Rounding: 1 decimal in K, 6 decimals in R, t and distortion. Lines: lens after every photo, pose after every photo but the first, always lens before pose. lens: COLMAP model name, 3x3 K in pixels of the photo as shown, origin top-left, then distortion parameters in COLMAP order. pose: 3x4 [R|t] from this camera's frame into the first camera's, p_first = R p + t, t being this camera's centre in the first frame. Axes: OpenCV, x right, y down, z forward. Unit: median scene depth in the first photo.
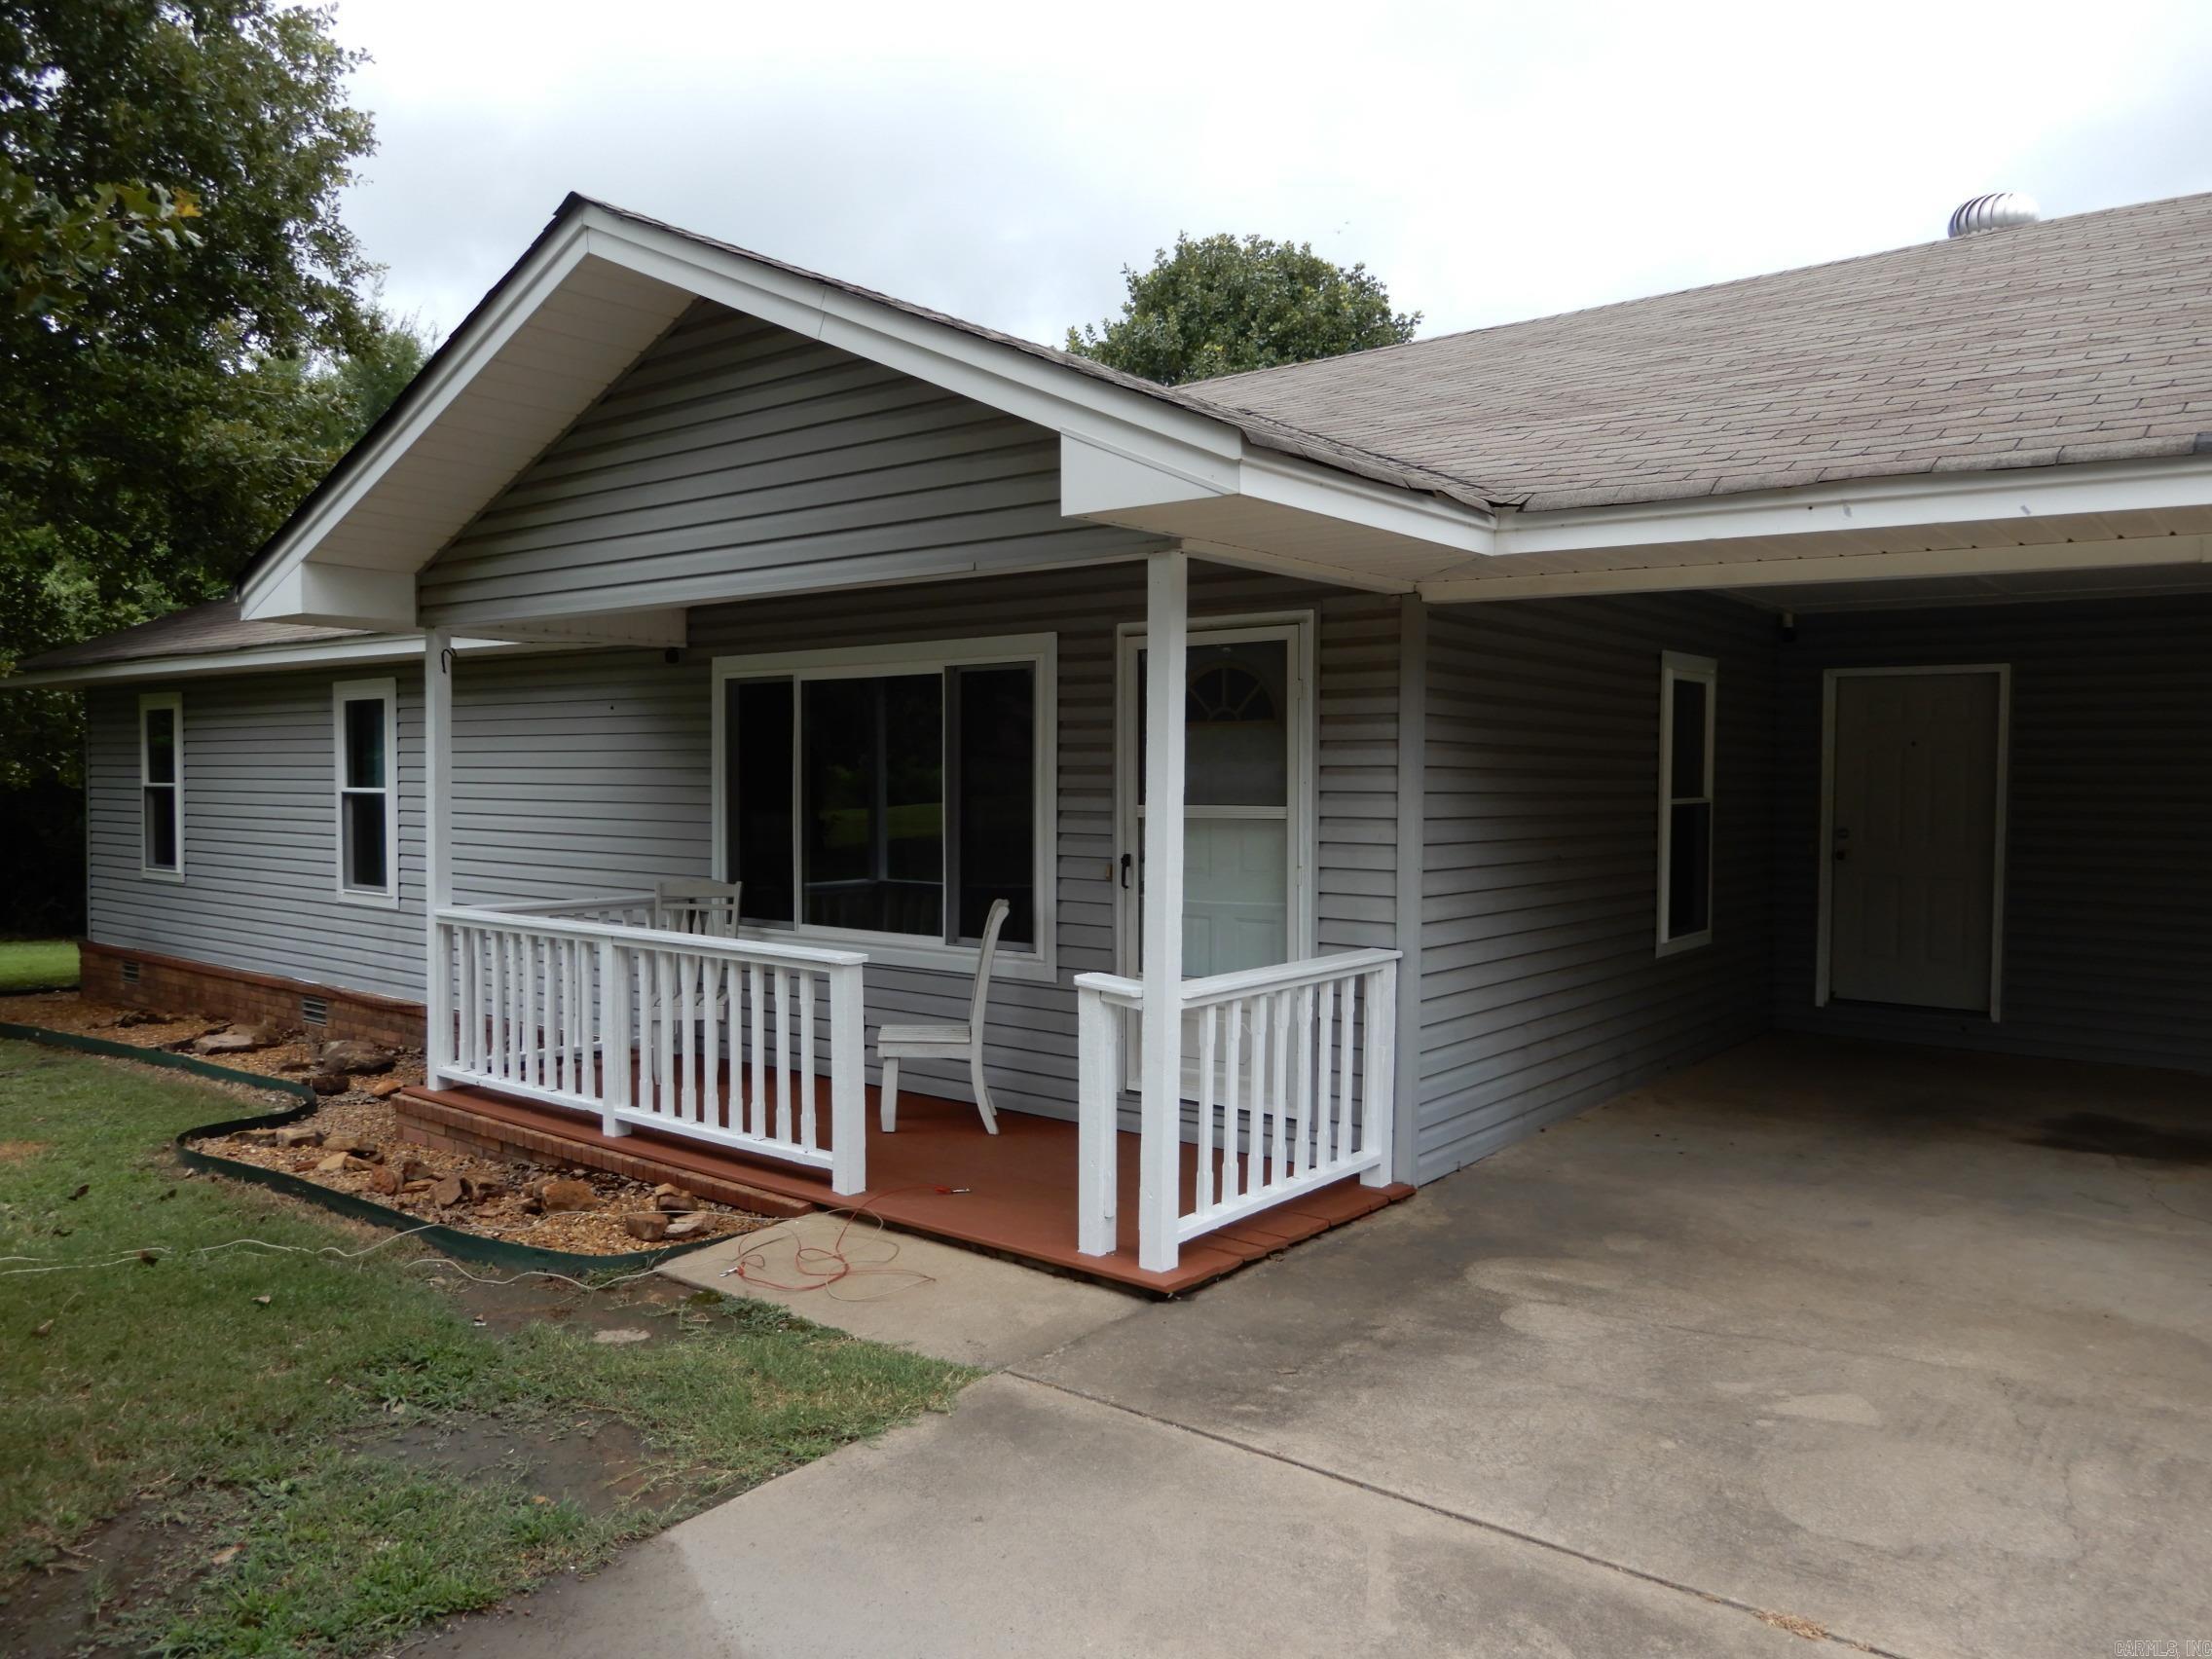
lens RADIAL K [[1571.8, 0, 1094.6], [0, 1571.8, 838.3], [0, 0, 1]] dist [0.026926, -0.012145]
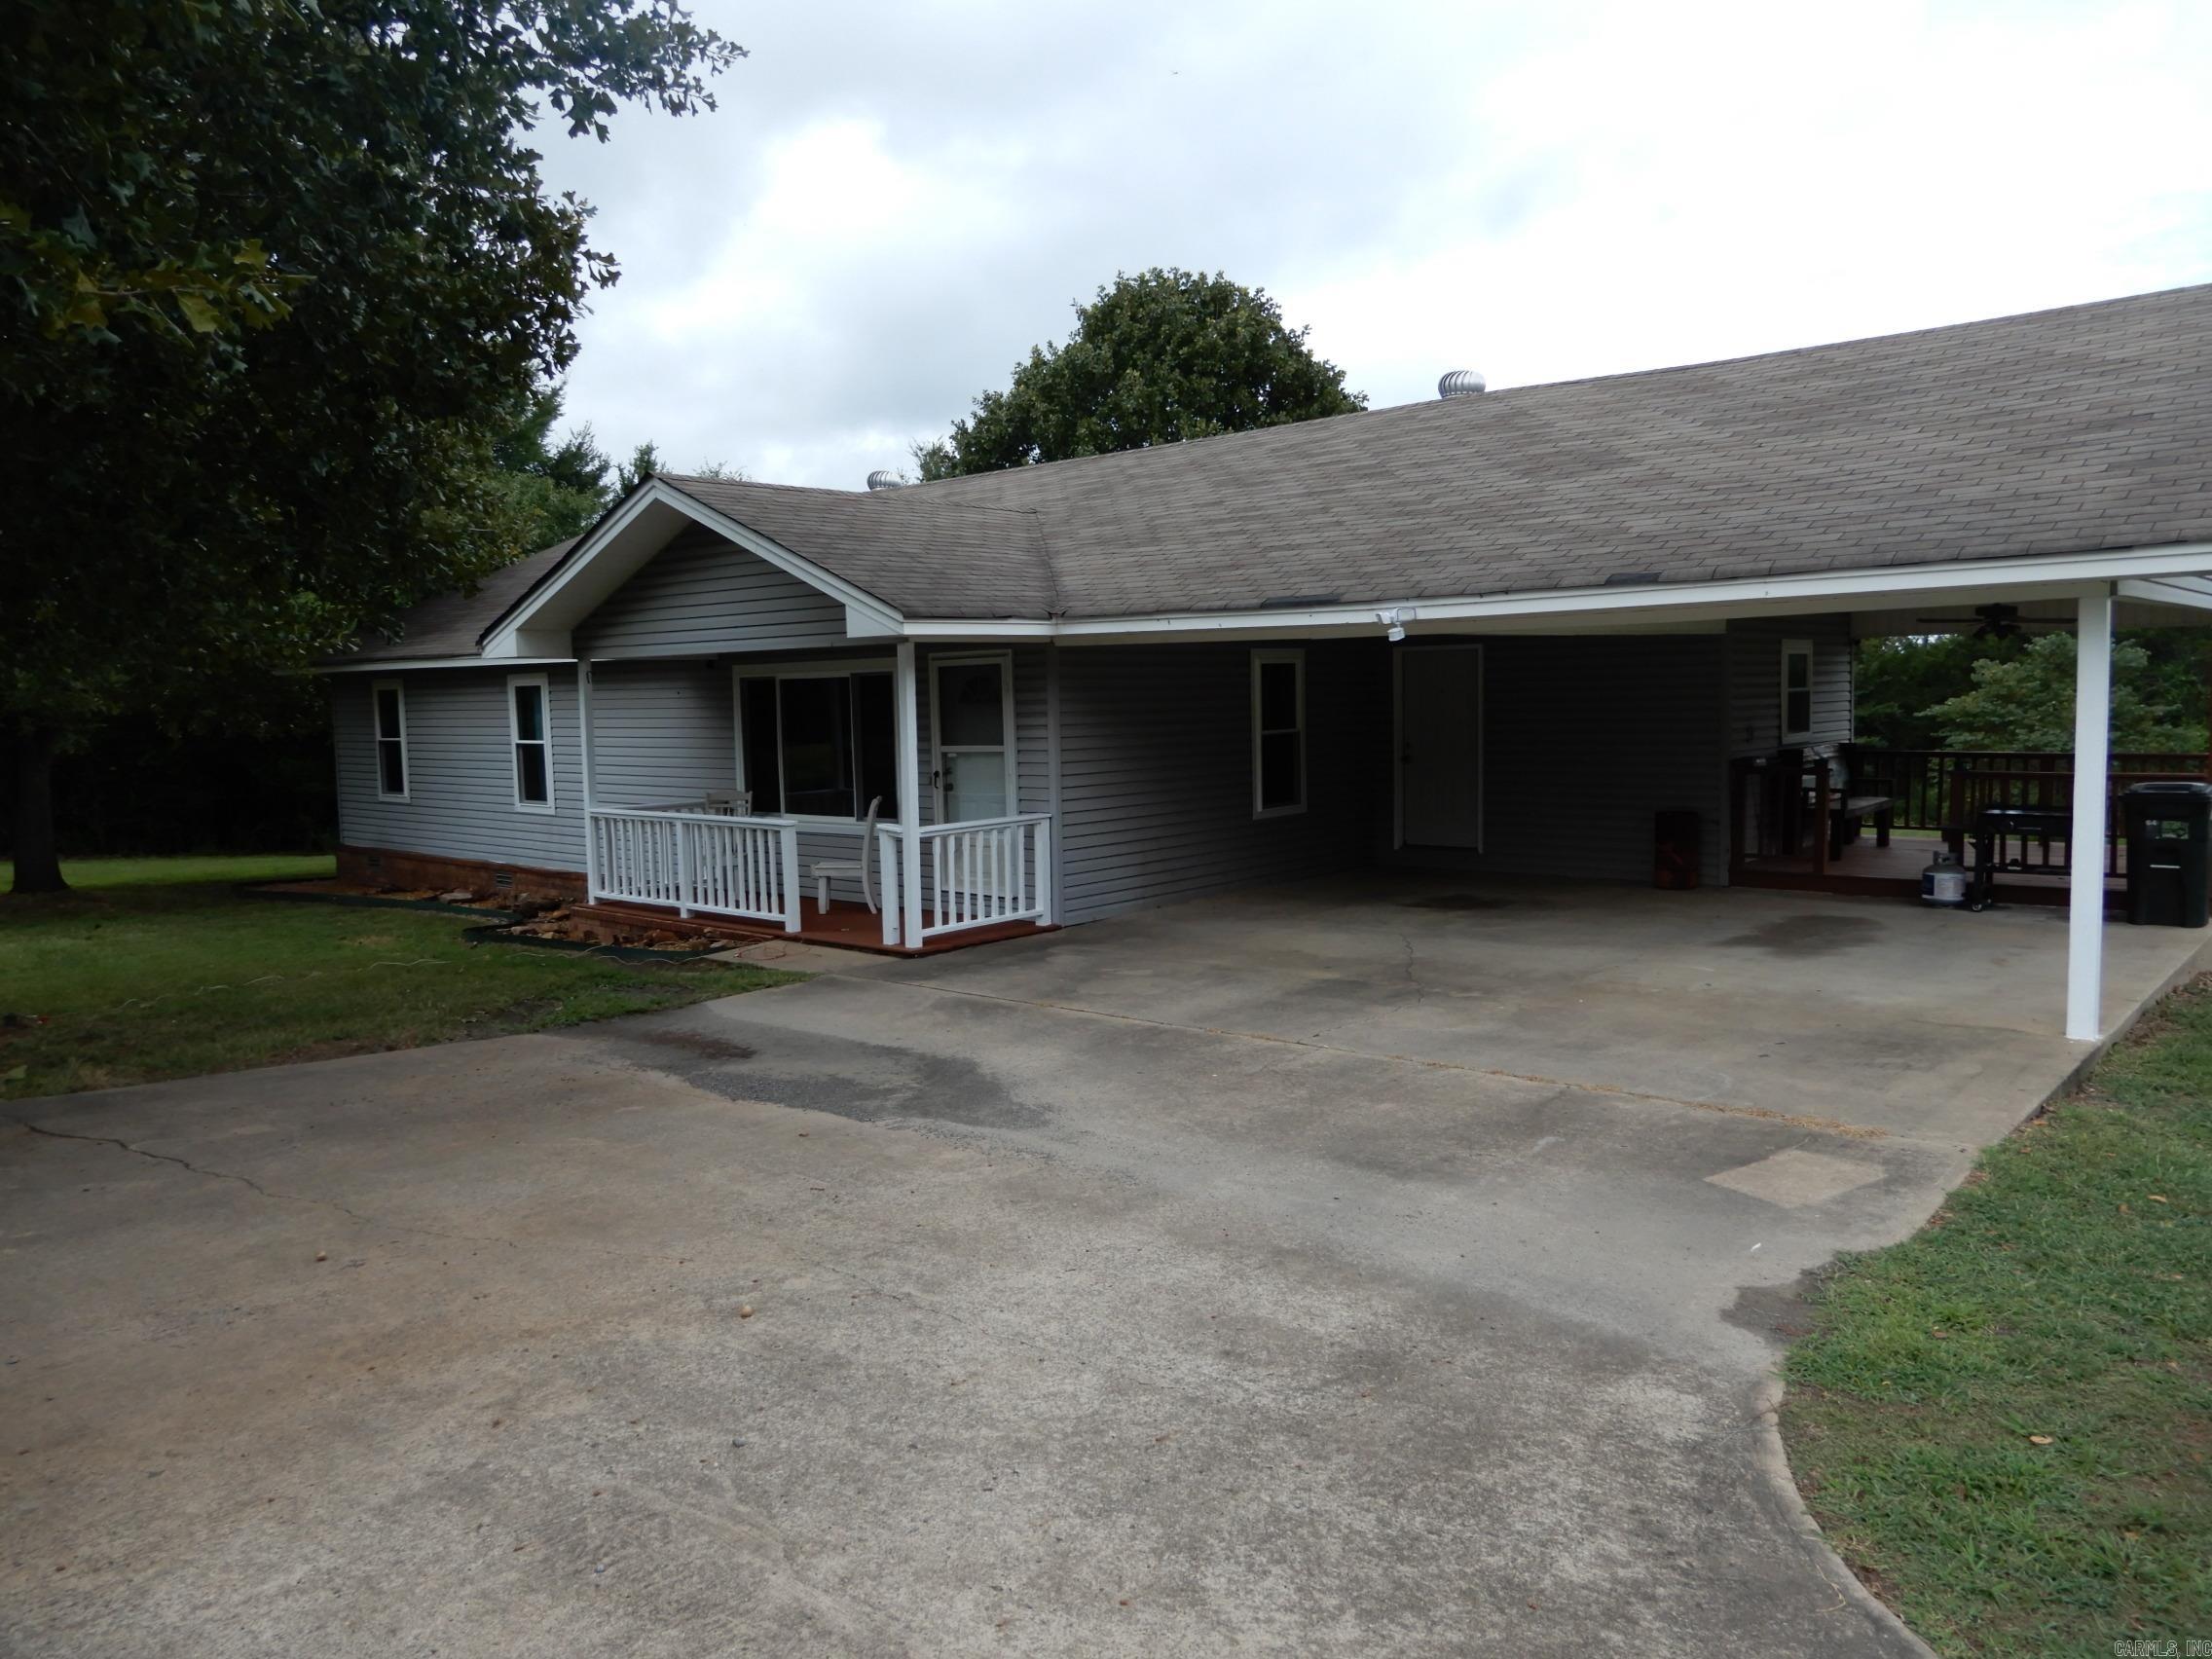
lens RADIAL K [[1571.8, 0, 1105.6], [0, 1571.8, 829.1], [0, 0, 1]] dist [0.026926, -0.012145]
pose [[0.998708, -0.024410, -0.044568, 0.278163], [0.026611, 0.998421, 0.049474, -0.007522], [0.043290, -0.050596, 0.997781, -0.841564]]
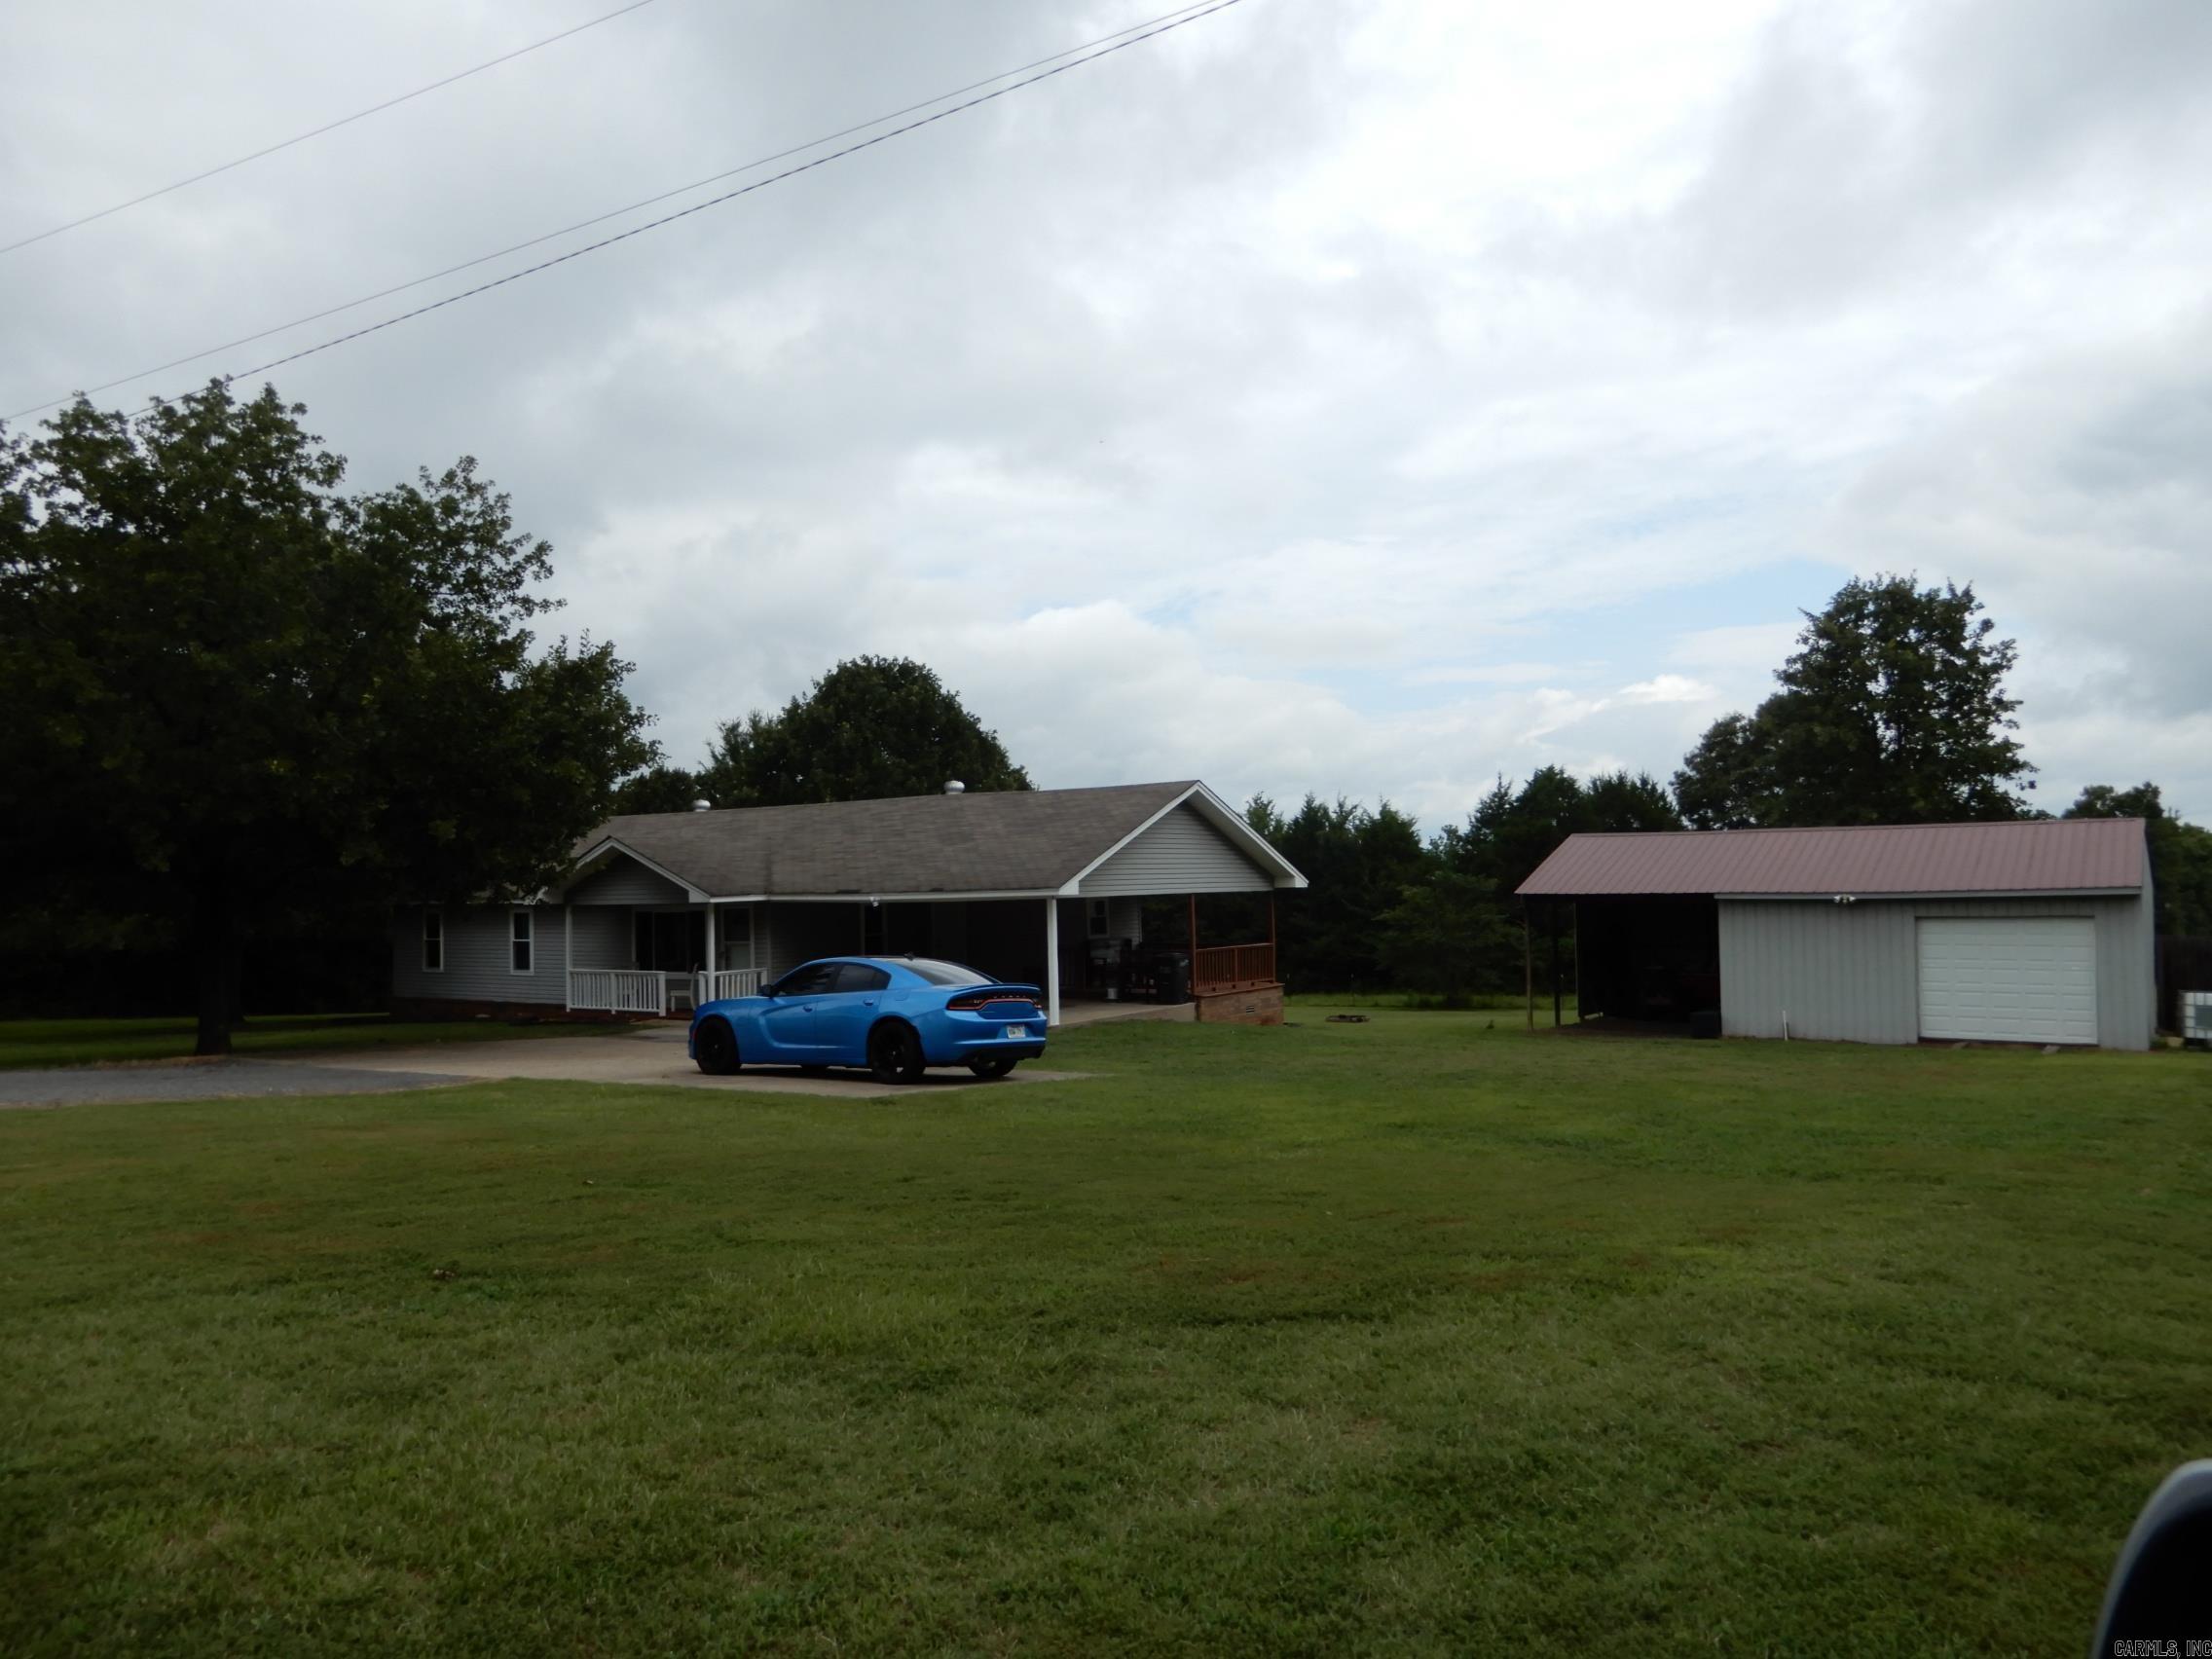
lens RADIAL K [[1571.8, 0, 1086.1], [0, 1571.8, 806.9], [0, 0, 1]] dist [0.026926, -0.012145]
pose [[0.997163, -0.027031, 0.070258, 0.703409], [0.032726, 0.996159, -0.081216, -0.003197], [-0.067793, 0.083285, 0.994217, -3.416076]]
